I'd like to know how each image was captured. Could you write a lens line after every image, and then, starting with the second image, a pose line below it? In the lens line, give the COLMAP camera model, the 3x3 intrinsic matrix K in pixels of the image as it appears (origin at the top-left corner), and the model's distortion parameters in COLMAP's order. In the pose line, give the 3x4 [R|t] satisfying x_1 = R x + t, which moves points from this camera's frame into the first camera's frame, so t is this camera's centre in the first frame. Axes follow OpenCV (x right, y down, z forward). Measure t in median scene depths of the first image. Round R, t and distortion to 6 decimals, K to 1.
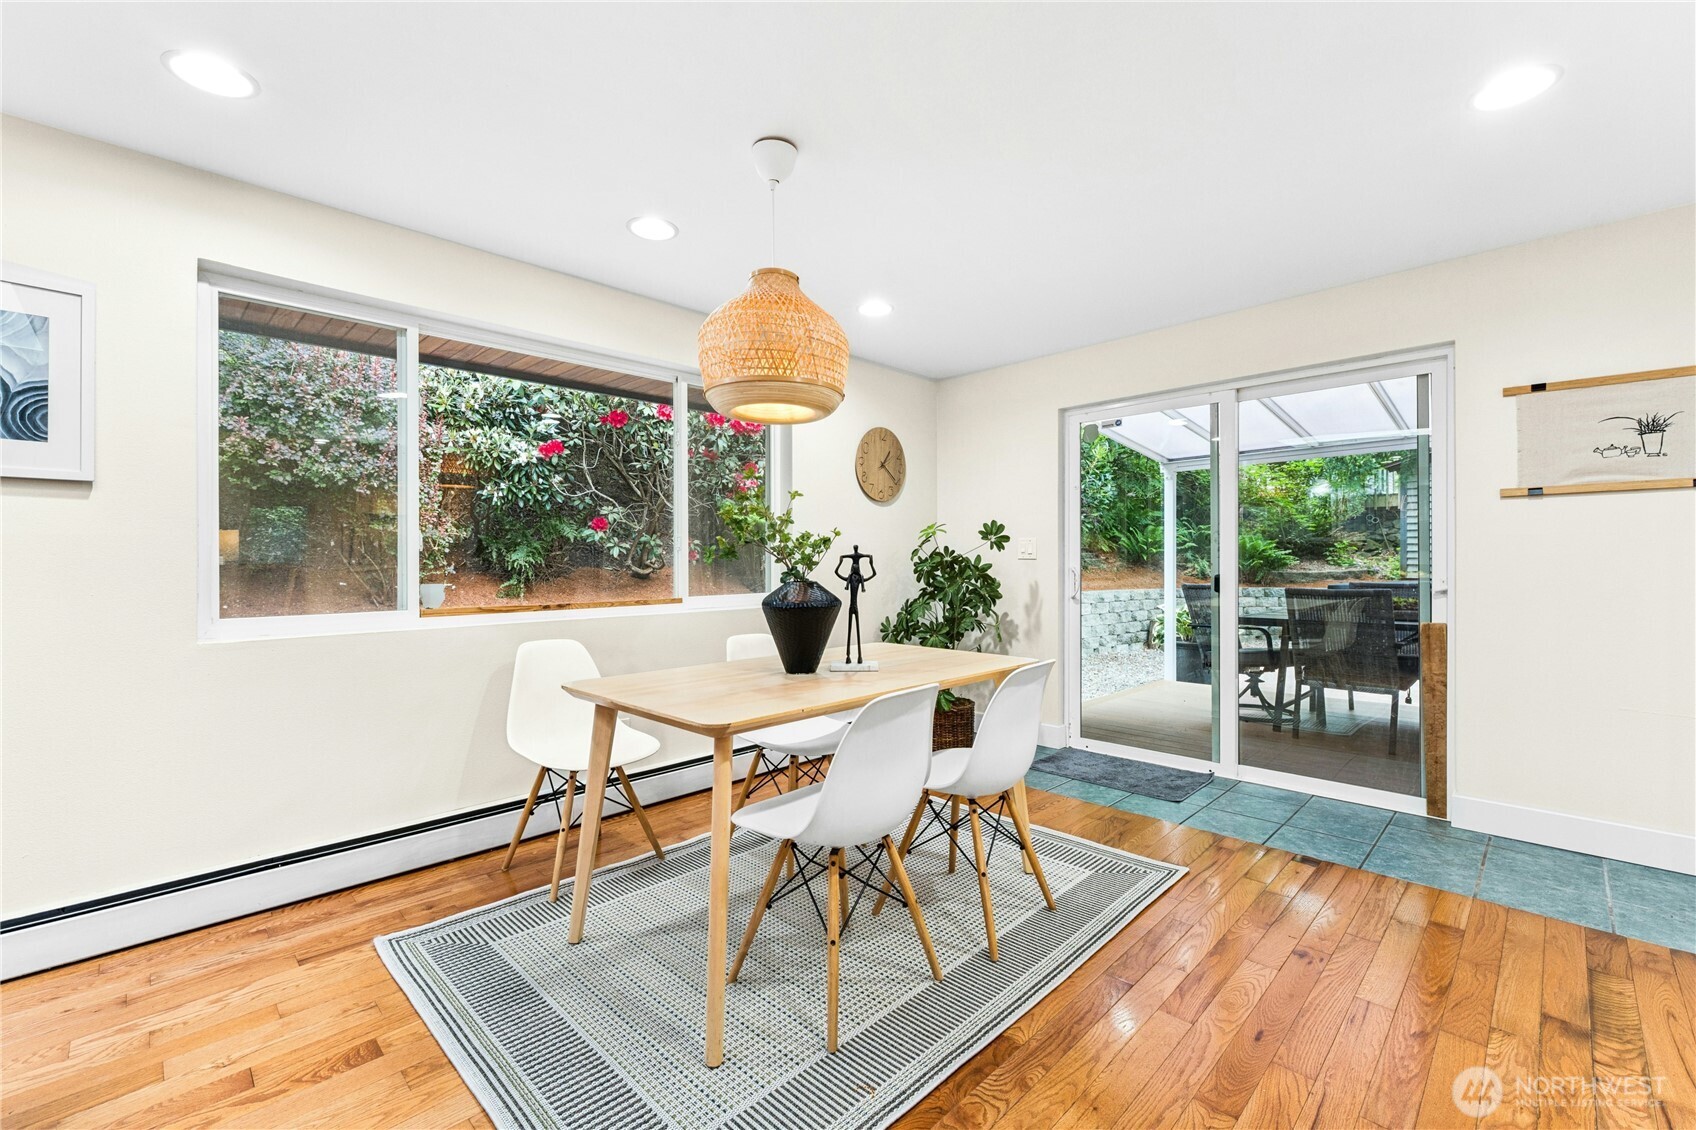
lens RADIAL K [[722.4, 0, 849.1], [0, 722.4, 562.9], [0, 0, 1]] dist [0.001928, 0.000086]
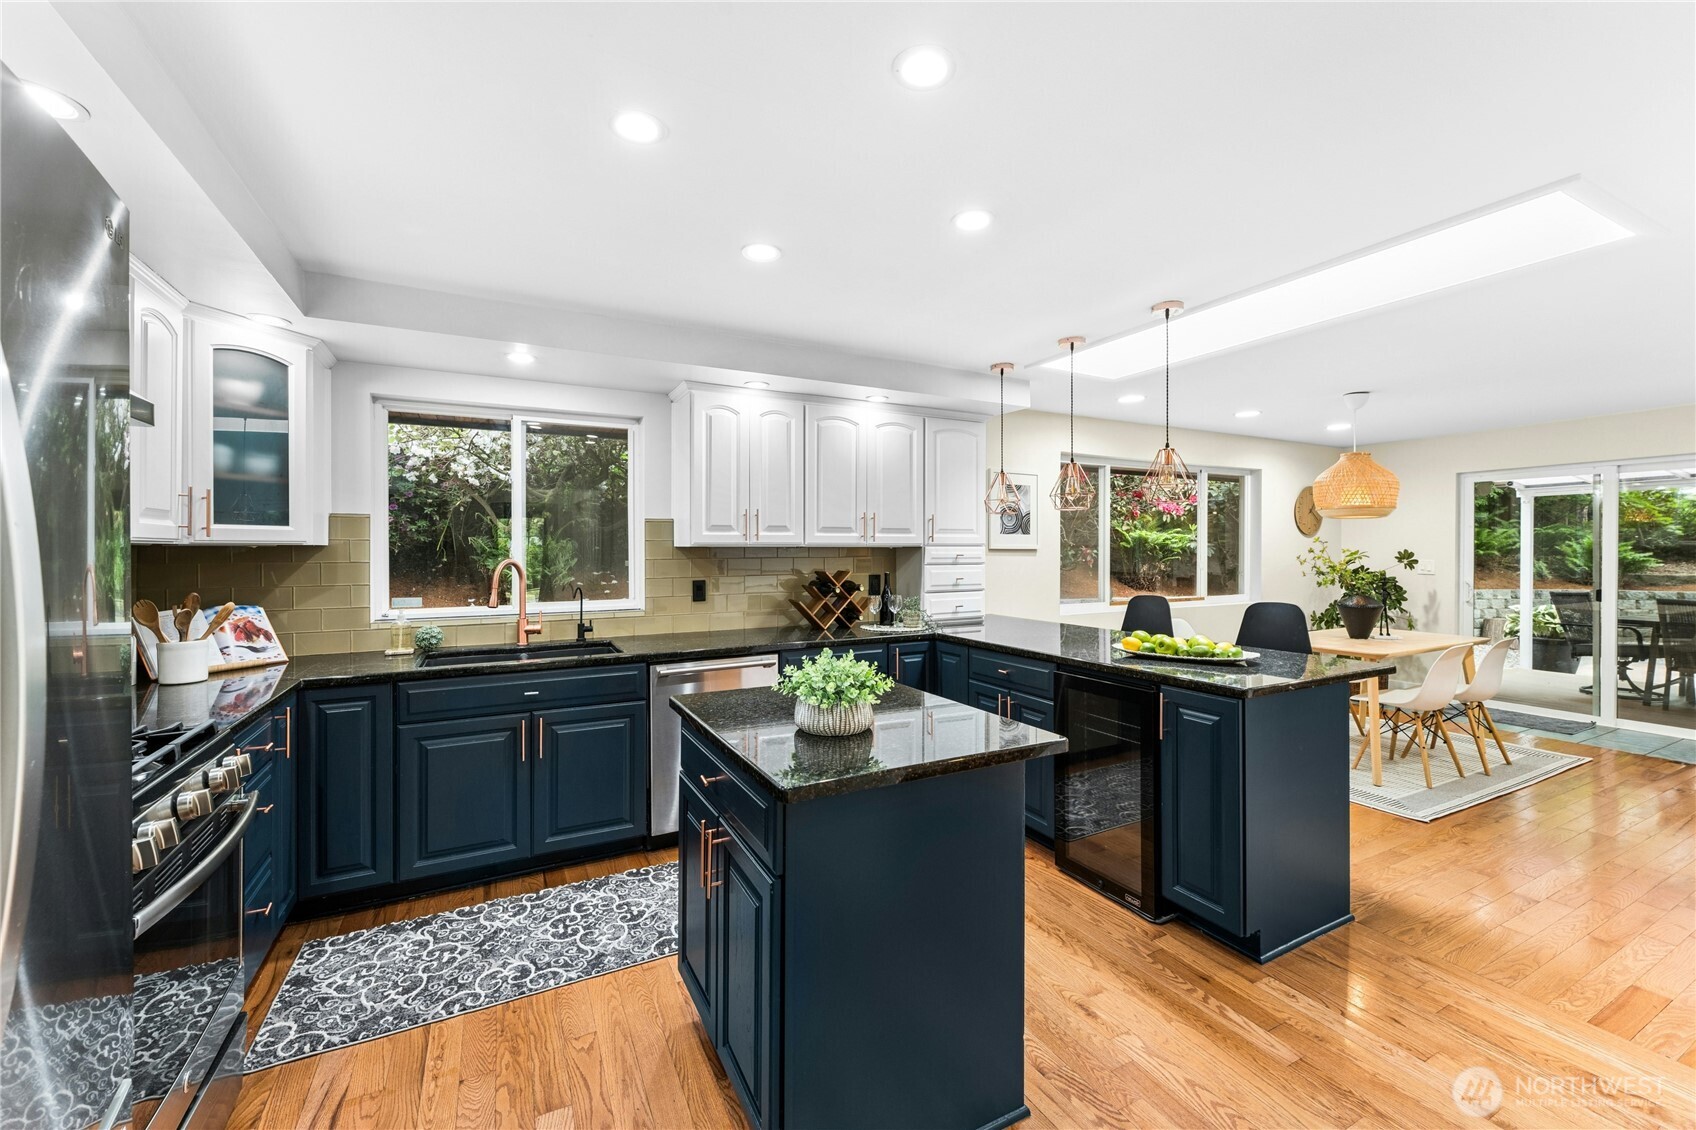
lens RADIAL K [[678.8, 0, 845.1], [0, 678.8, 557.6], [0, 0, 1]] dist [-0.002157, -0.000236]
pose [[0.949908, 0.006520, -0.312462, -0.429942], [-0.003288, 0.999936, 0.010870, -0.048652], [0.312513, -0.009299, 0.949868, -0.651379]]
